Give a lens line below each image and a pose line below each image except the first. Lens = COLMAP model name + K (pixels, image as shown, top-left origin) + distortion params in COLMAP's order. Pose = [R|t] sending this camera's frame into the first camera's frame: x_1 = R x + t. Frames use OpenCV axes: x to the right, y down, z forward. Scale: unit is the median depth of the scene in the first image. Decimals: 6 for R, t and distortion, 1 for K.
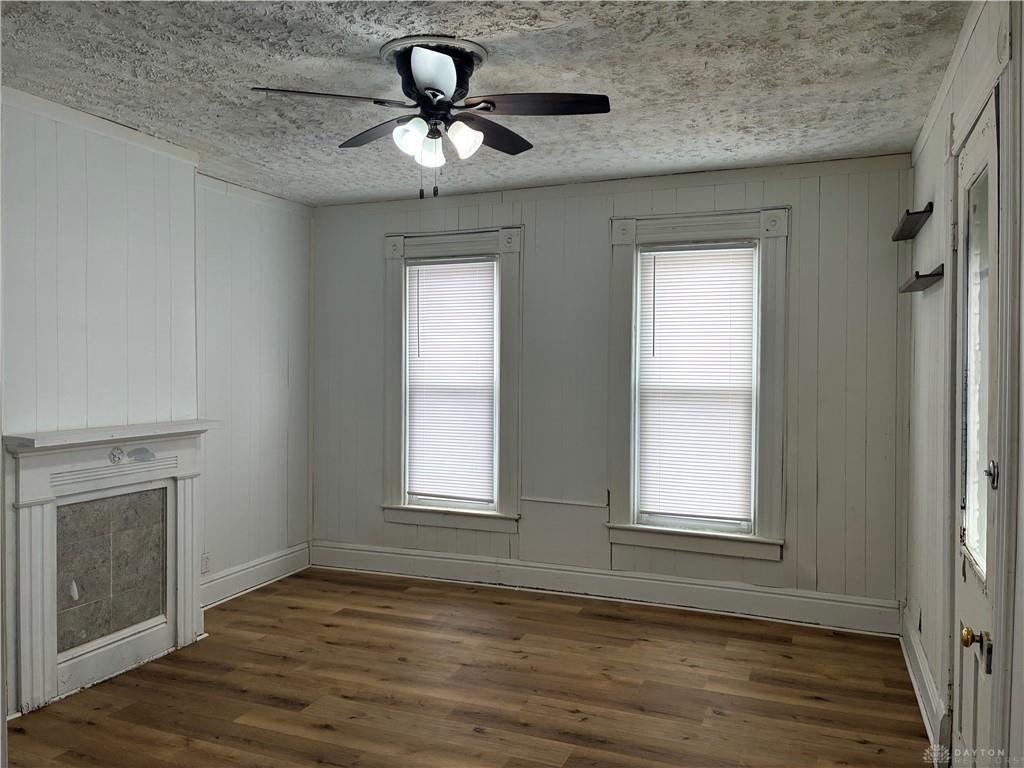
lens RADIAL K [[770.6, 0, 515.4], [0, 770.6, 381.2], [0, 0, 1]] dist [0.012103, -0.013677]
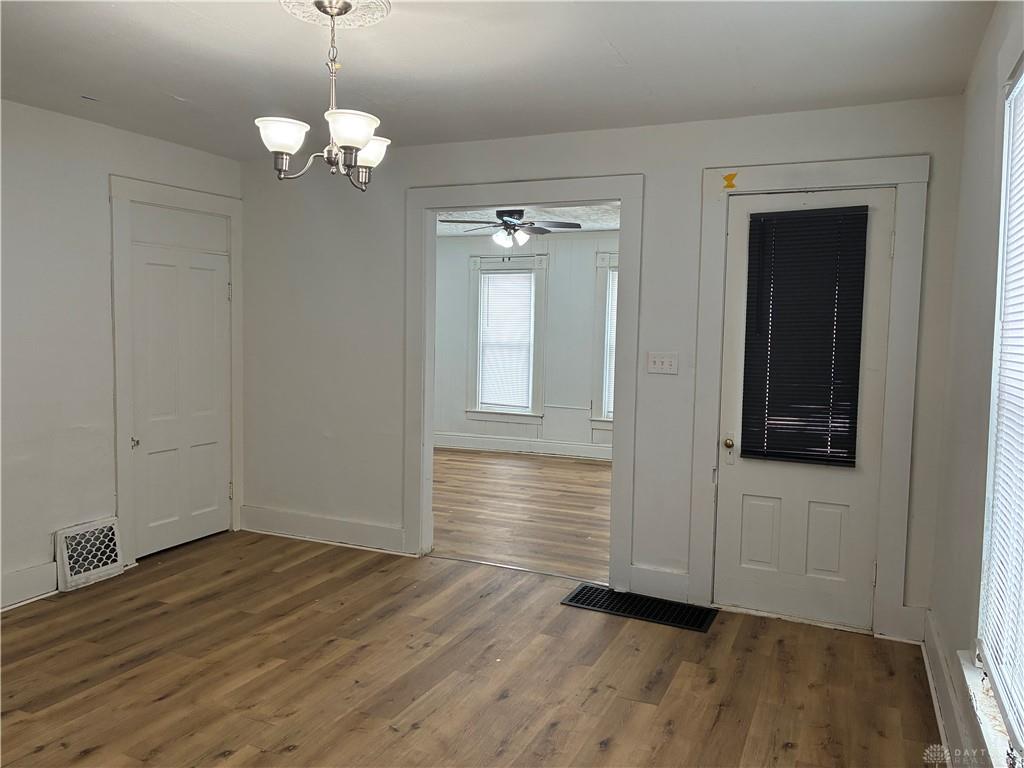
lens RADIAL K [[770.6, 0, 510.6], [0, 770.6, 379.2], [0, 0, 1]] dist [0.012103, -0.013677]
pose [[0.998628, 0.020935, -0.047994, 0.014914], [-0.019153, 0.999121, 0.037296, 0.026826], [0.048732, -0.036326, 0.998151, -0.853019]]
